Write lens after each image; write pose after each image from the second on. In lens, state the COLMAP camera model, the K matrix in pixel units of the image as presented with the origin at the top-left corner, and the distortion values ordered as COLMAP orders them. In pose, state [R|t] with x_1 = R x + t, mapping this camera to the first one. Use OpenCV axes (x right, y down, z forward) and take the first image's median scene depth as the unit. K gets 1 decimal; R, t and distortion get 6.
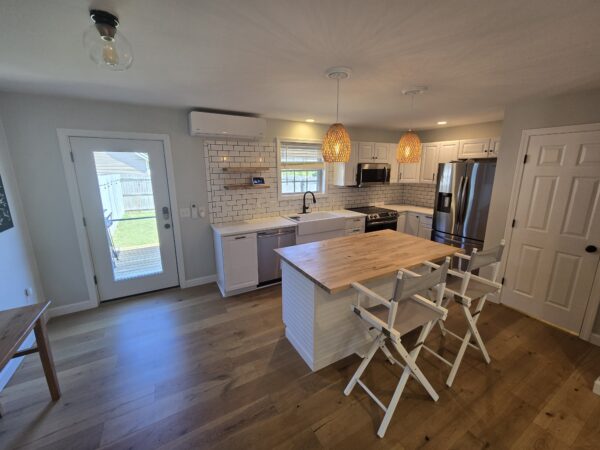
lens RADIAL K [[248.8, 0, 305.9], [0, 248.8, 222.5], [0, 0, 1]] dist [-0.001640, 0.000894]
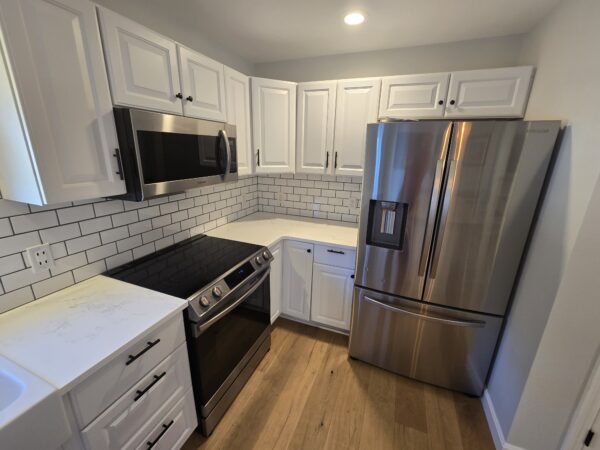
lens RADIAL K [[248.8, 0, 302.8], [0, 248.8, 222.2], [0, 0, 1]] dist [-0.001640, 0.000894]
pose [[0.786959, -0.154253, 0.597412, 0.196988], [0.110626, 0.987830, 0.109334, -0.134365], [-0.607007, -0.019952, 0.794446, 0.708848]]
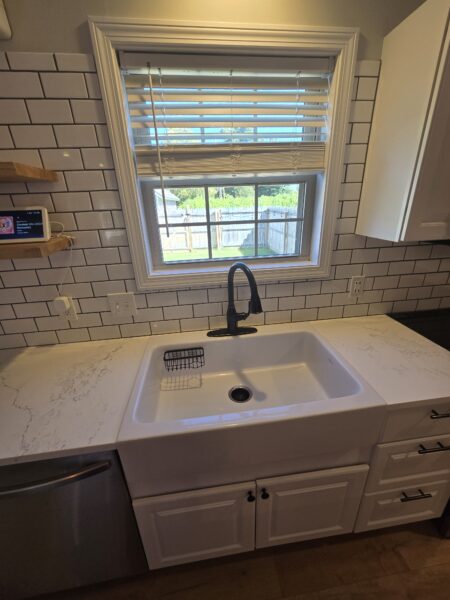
lens RADIAL K [[248.8, 0, 228.3], [0, 248.8, 302.1], [0, 0, 1]] dist [-0.001640, 0.000894]
pose [[0.919831, 0.118039, -0.374136, 0.098571], [-0.053075, 0.982337, 0.179436, -0.127588], [0.388708, -0.145193, 0.909849, 0.730925]]
